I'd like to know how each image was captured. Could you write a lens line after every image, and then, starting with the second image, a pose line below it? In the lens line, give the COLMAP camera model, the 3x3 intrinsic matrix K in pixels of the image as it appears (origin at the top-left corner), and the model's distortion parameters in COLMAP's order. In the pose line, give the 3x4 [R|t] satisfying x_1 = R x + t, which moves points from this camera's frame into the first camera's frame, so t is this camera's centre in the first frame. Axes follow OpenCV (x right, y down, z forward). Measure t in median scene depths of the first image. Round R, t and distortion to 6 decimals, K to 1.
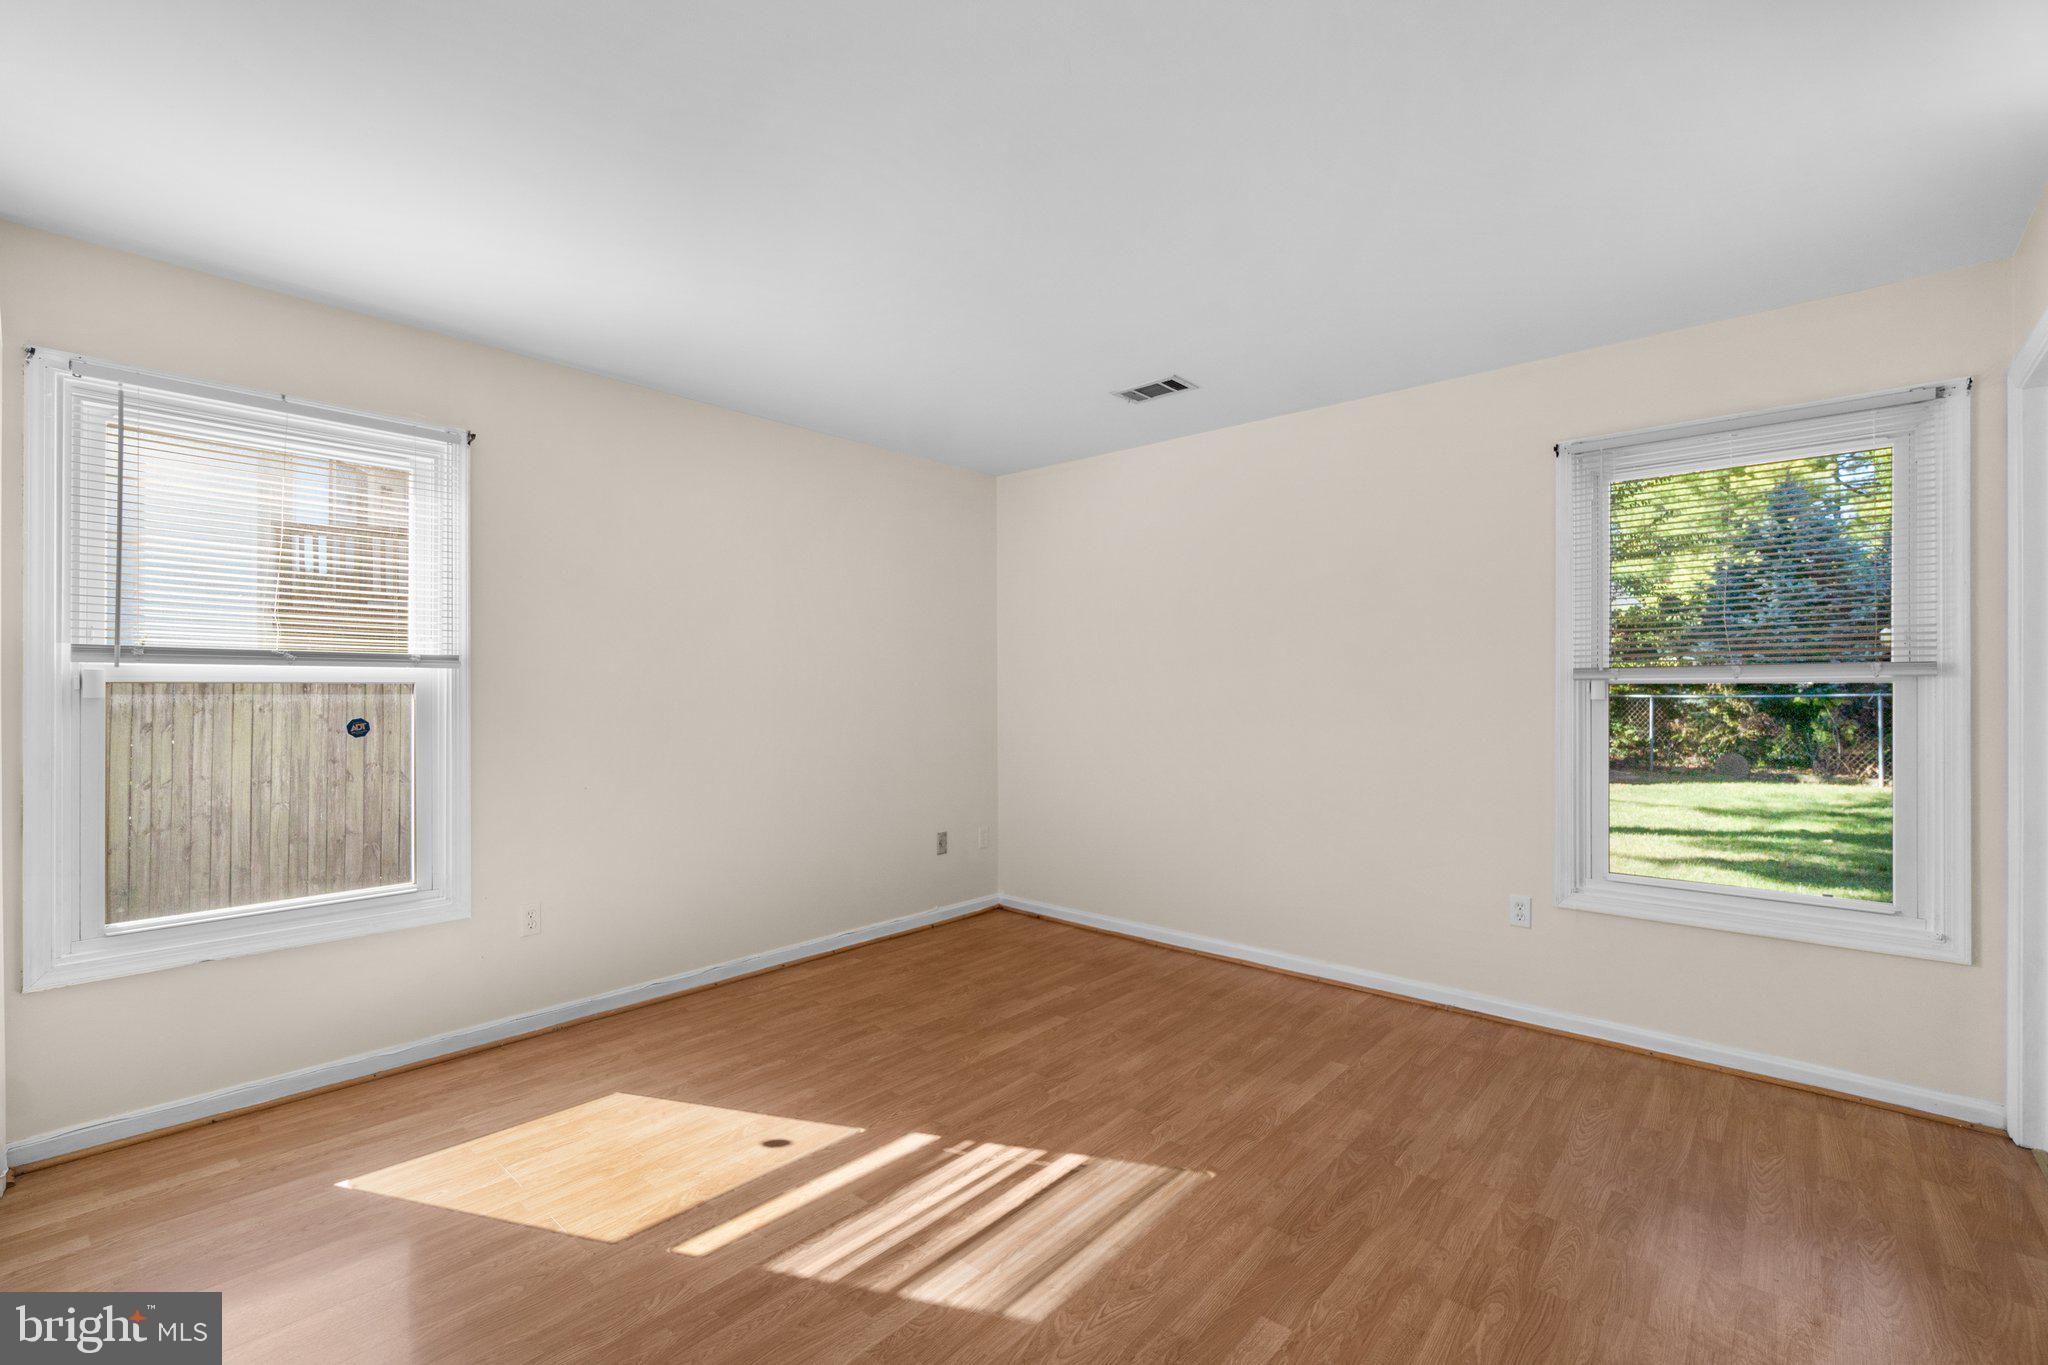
lens RADIAL K [[887.1, 0, 1005.1], [0, 887.1, 685.6], [0, 0, 1]] dist [-0.003028, 0.000752]
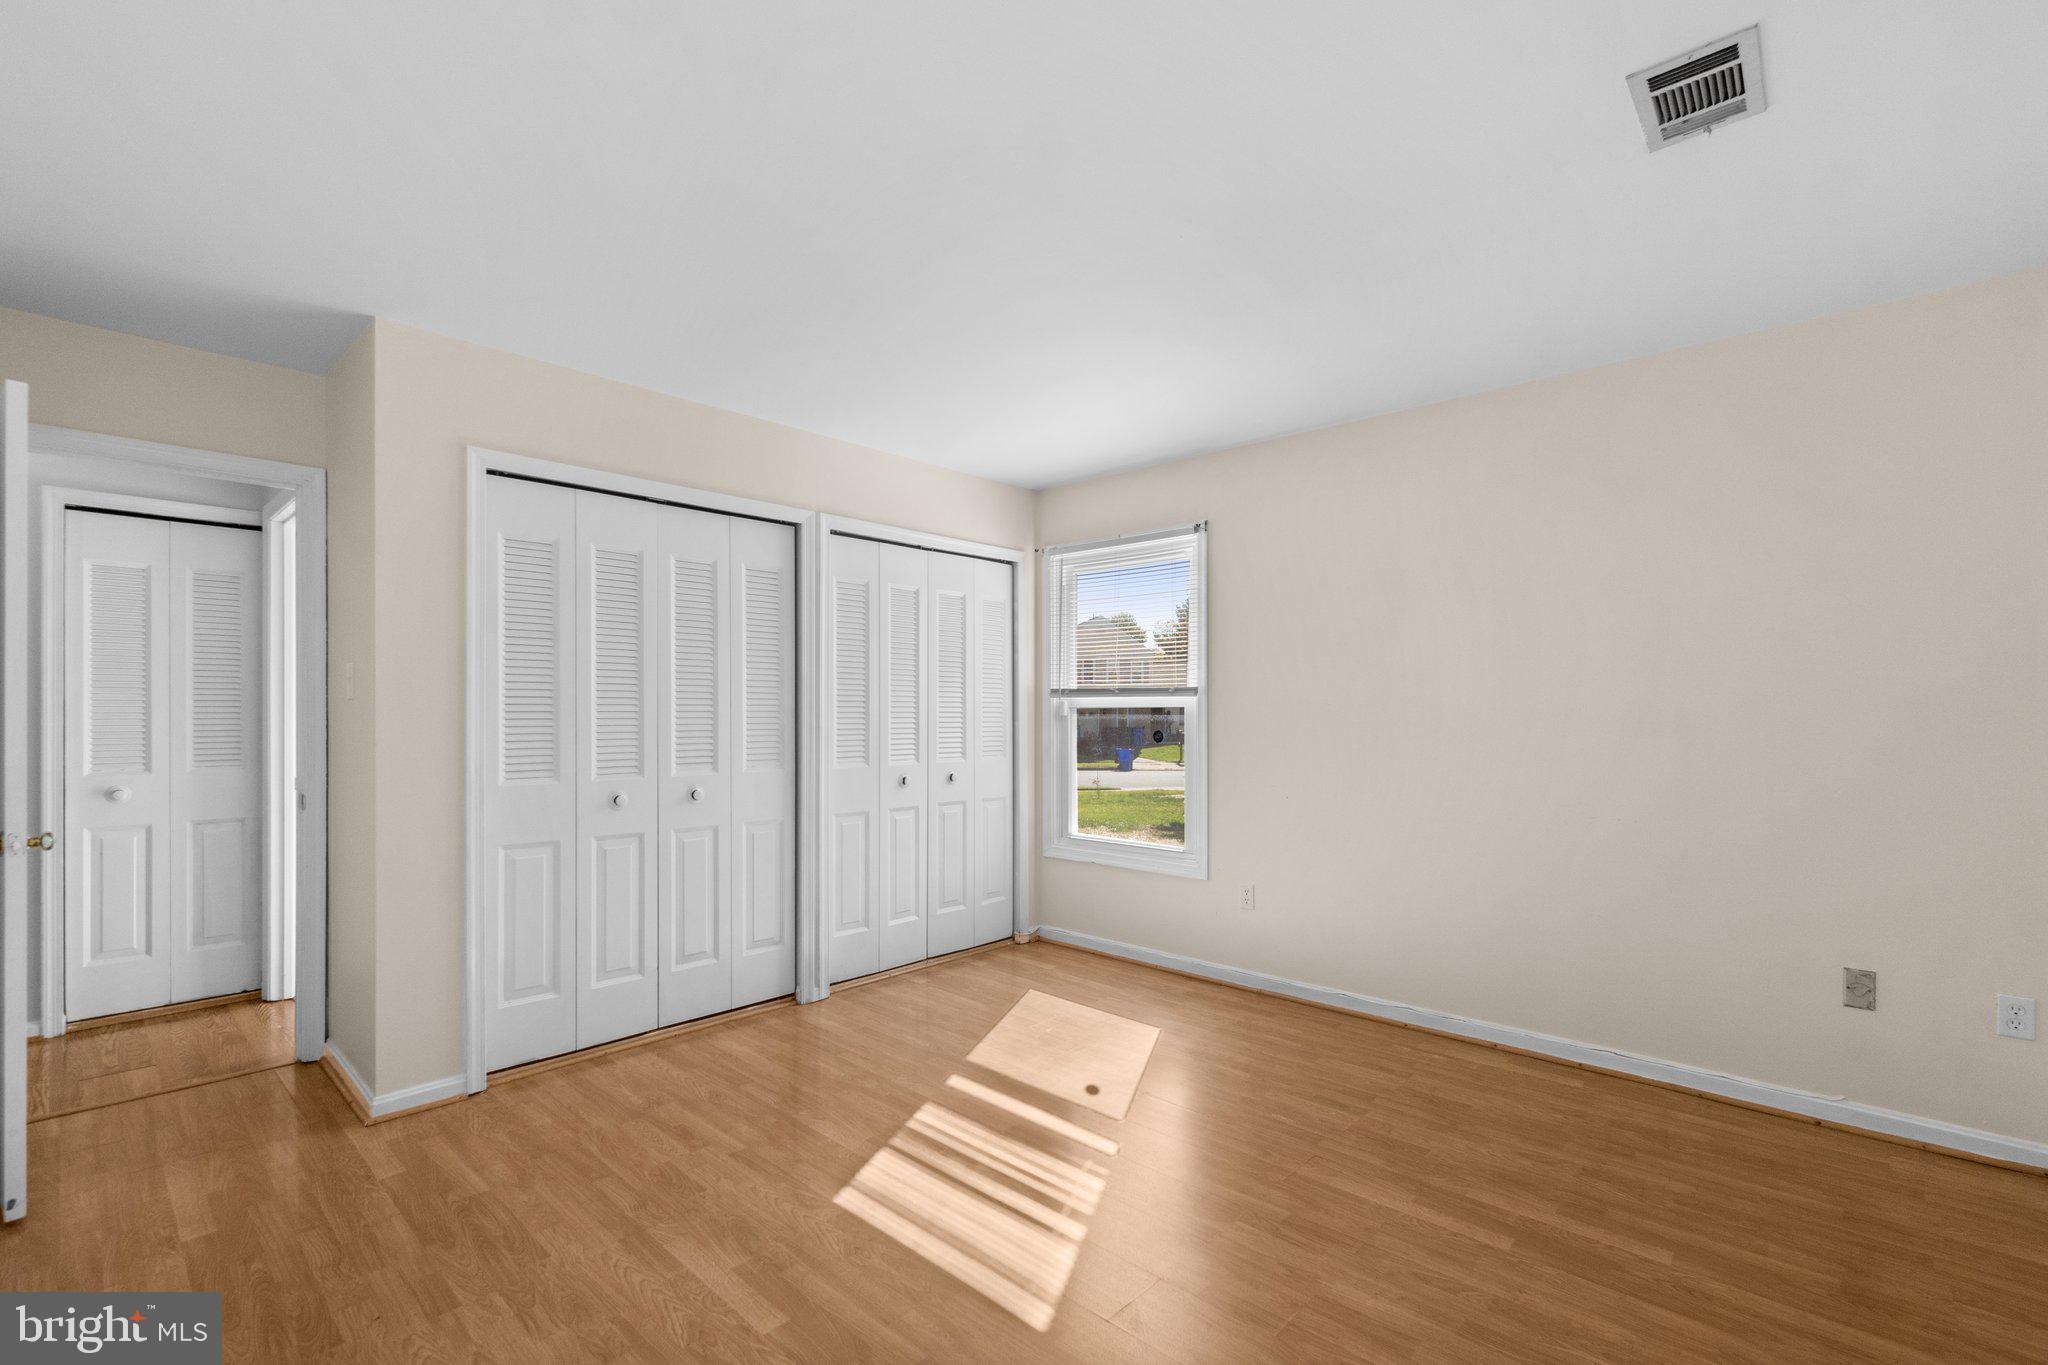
lens RADIAL K [[887.1, 0, 1018.1], [0, 887.1, 706.4], [0, 0, 1]] dist [-0.003028, 0.000752]
pose [[-0.014727, -0.005359, -0.999877, 0.755619], [0.003567, 0.999979, -0.005412, 0.002655], [0.999885, -0.003647, -0.014708, 0.733436]]
